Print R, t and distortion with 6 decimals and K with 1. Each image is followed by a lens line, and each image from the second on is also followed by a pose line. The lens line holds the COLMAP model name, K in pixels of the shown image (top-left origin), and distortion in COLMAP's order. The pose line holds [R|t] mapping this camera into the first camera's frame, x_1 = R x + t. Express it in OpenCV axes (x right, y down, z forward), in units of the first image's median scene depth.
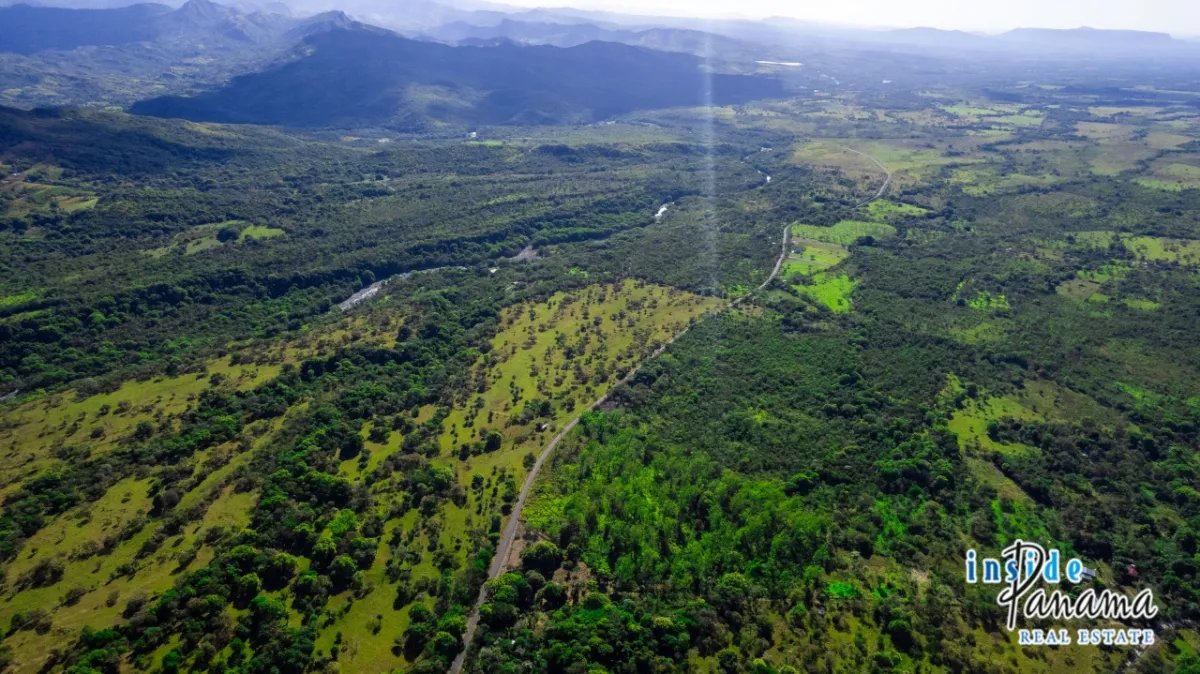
lens RADIAL K [[771.5, 0, 602.0], [0, 771.5, 356.3], [0, 0, 1]] dist [-0.075180, 0.064933]
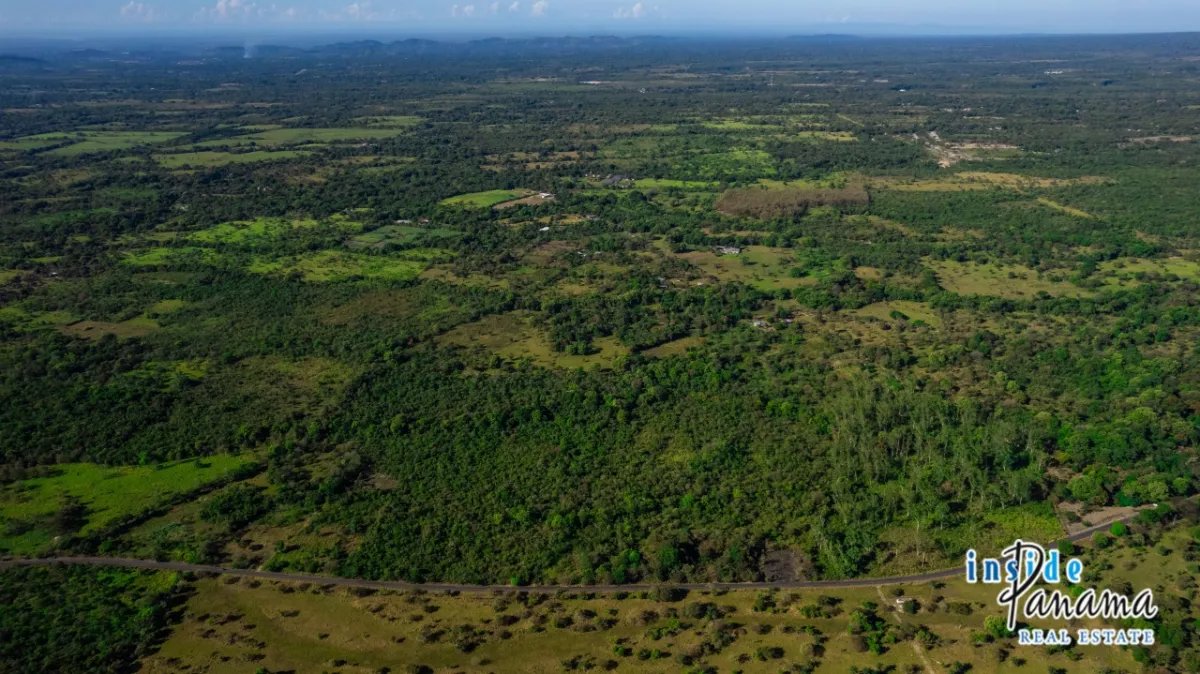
lens RADIAL K [[771.5, 0, 596.7], [0, 771.5, 339.6], [0, 0, 1]] dist [-0.075180, 0.064933]
pose [[-0.463898, -0.355383, 0.811481, -0.296088], [0.363964, 0.758672, 0.540322, -0.386839], [-0.807669, 0.546004, -0.222599, 0.927504]]
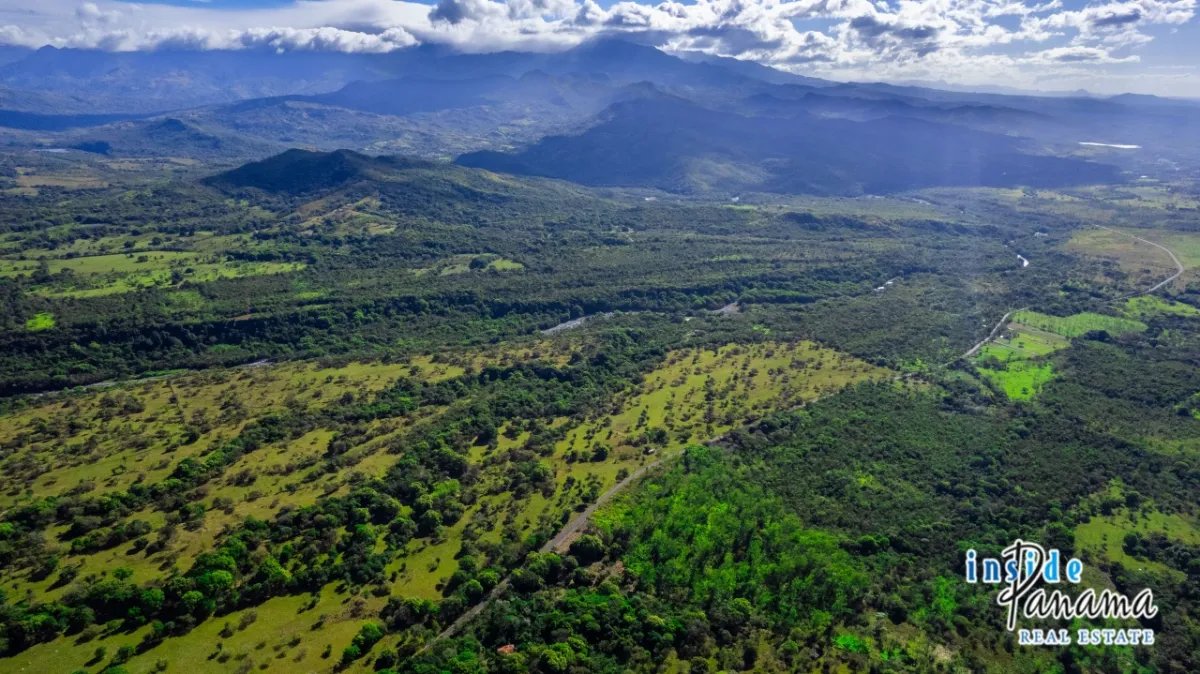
lens RADIAL K [[771.5, 0, 594.8], [0, 771.5, 356.1], [0, 0, 1]] dist [-0.075180, 0.064933]
pose [[0.924137, 0.130275, -0.359166, 0.170181], [-0.159959, 0.985642, -0.054070, 0.023093], [0.346965, 0.107420, 0.931706, -0.046812]]
